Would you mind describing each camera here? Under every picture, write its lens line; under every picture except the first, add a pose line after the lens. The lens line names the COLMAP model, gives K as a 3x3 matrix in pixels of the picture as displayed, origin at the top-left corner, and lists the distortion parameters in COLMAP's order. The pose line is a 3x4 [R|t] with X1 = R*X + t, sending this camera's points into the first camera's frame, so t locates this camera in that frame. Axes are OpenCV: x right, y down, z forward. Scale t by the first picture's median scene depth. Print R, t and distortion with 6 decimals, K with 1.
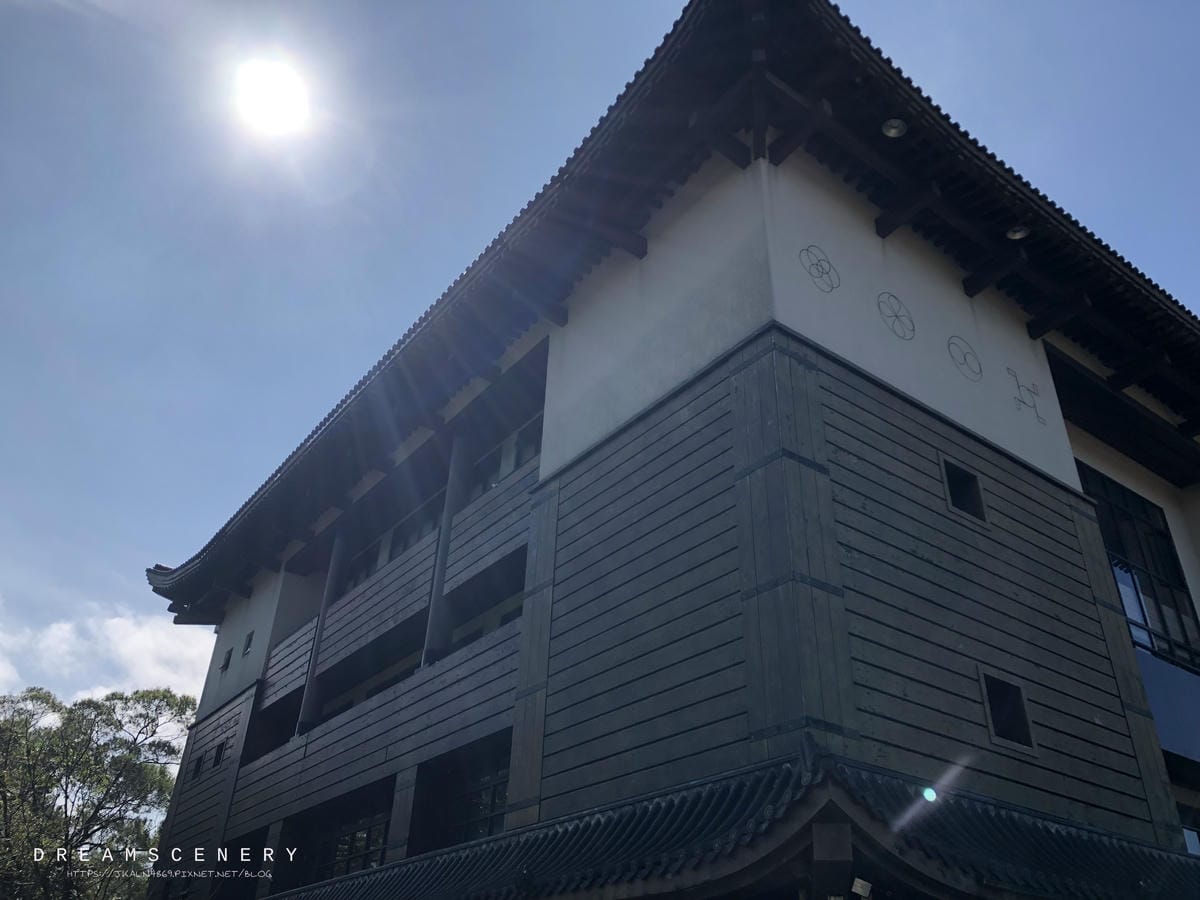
lens RADIAL K [[982.2, 0, 599.5], [0, 982.2, 448.2], [0, 0, 1]] dist [0.036536, -0.019138]
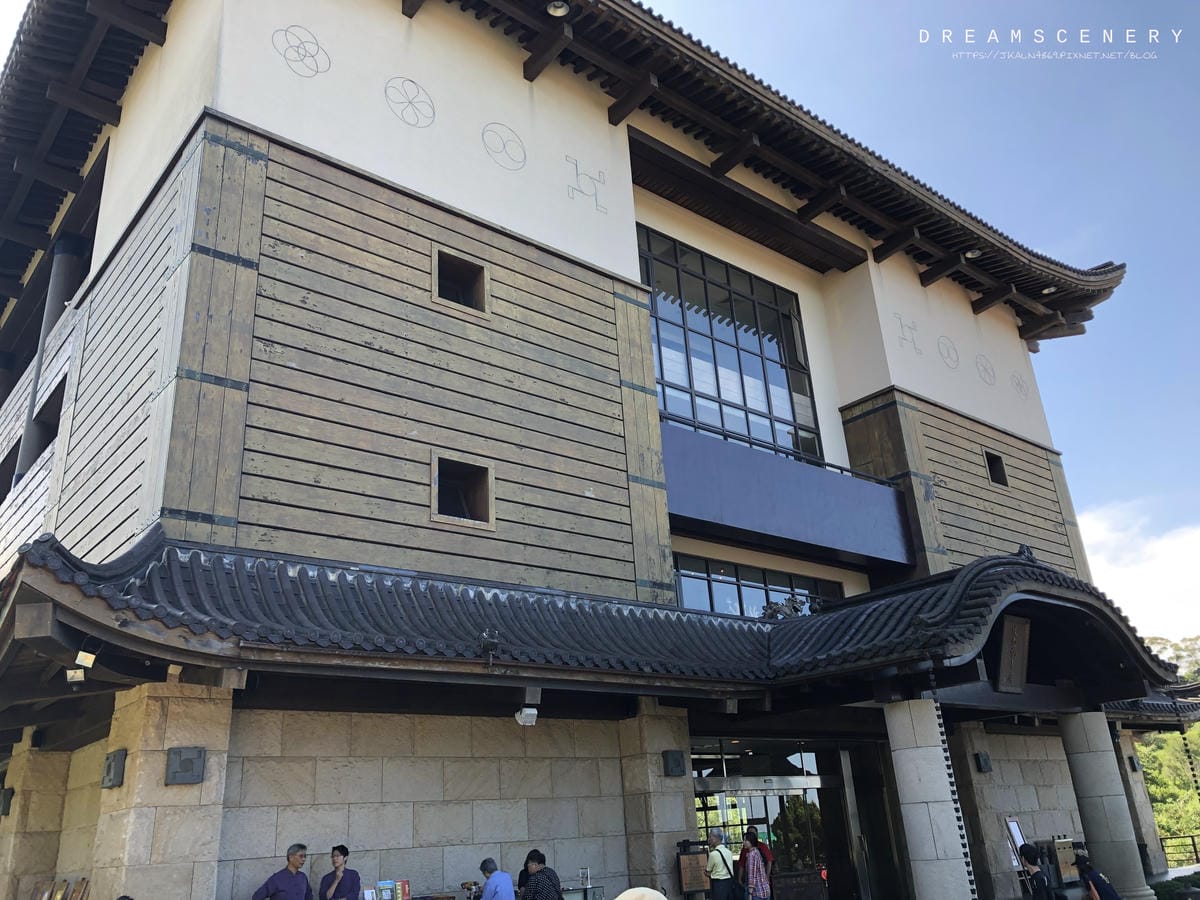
lens RADIAL K [[982.2, 0, 597.6], [0, 982.2, 438.3], [0, 0, 1]] dist [0.036536, -0.019138]
pose [[0.994717, -0.061327, 0.082319, 0.456370], [0.046229, 0.983628, 0.174181, 0.035251], [-0.091653, -0.169456, 0.981267, -0.024042]]
